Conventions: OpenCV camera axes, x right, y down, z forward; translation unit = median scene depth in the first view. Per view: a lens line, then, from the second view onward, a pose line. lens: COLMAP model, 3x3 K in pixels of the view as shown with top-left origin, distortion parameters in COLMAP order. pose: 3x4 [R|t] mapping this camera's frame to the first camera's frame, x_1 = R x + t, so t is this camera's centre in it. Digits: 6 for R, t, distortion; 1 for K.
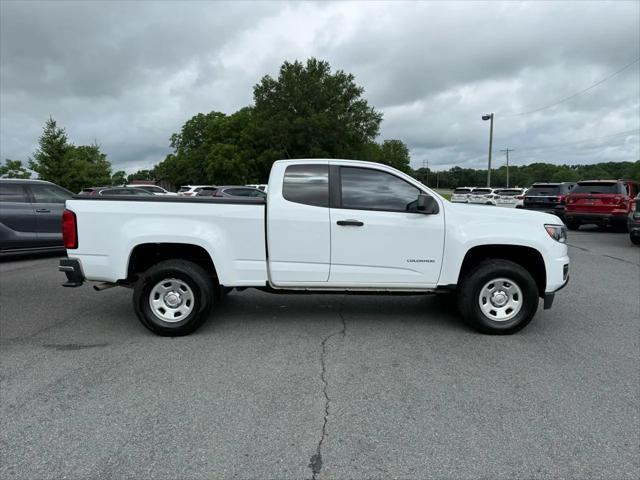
lens RADIAL K [[452.2, 0, 323.6], [0, 452.2, 238.3], [0, 0, 1]] dist [0.033613, -0.044491]
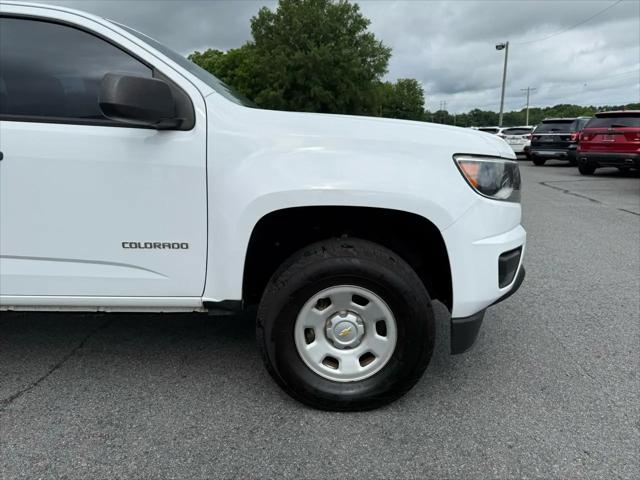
lens RADIAL K [[452.2, 0, 321.6], [0, 452.2, 240.4], [0, 0, 1]] dist [0.033613, -0.044491]
pose [[0.999317, 0.000611, -0.036943, 0.182215], [0.003842, 0.992727, 0.120329, -0.001906], [0.036748, -0.120389, 0.992046, 0.279488]]
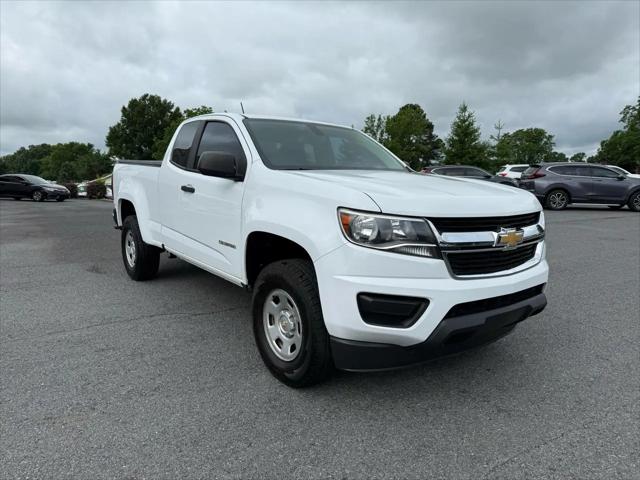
lens RADIAL K [[452.2, 0, 309.6], [0, 452.2, 243.2], [0, 0, 1]] dist [0.033613, -0.044491]
pose [[0.570511, 0.136046, -0.809944, 0.424128], [-0.097772, 0.990422, 0.097492, -0.017761], [0.815450, 0.023570, 0.578348, 0.321125]]
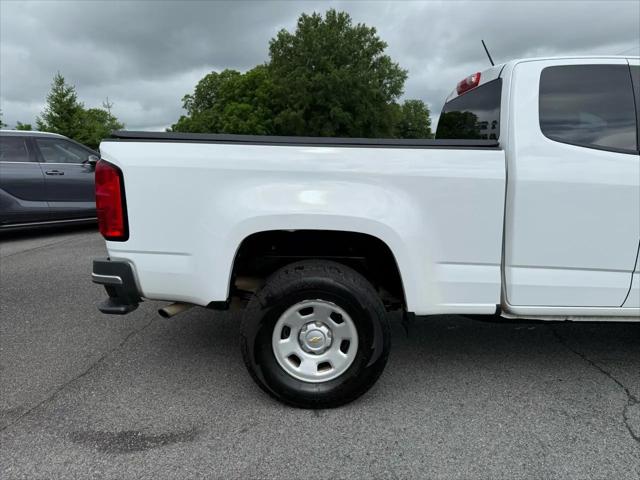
lens RADIAL K [[452.2, 0, 324.6], [0, 452.2, 245.0], [0, 0, 1]] dist [0.033613, -0.044491]
pose [[0.999759, 0.001337, -0.021902, -0.146321], [0.000649, 0.995903, 0.090428, -0.008020], [0.021933, -0.090421, 0.995662, 0.236133]]
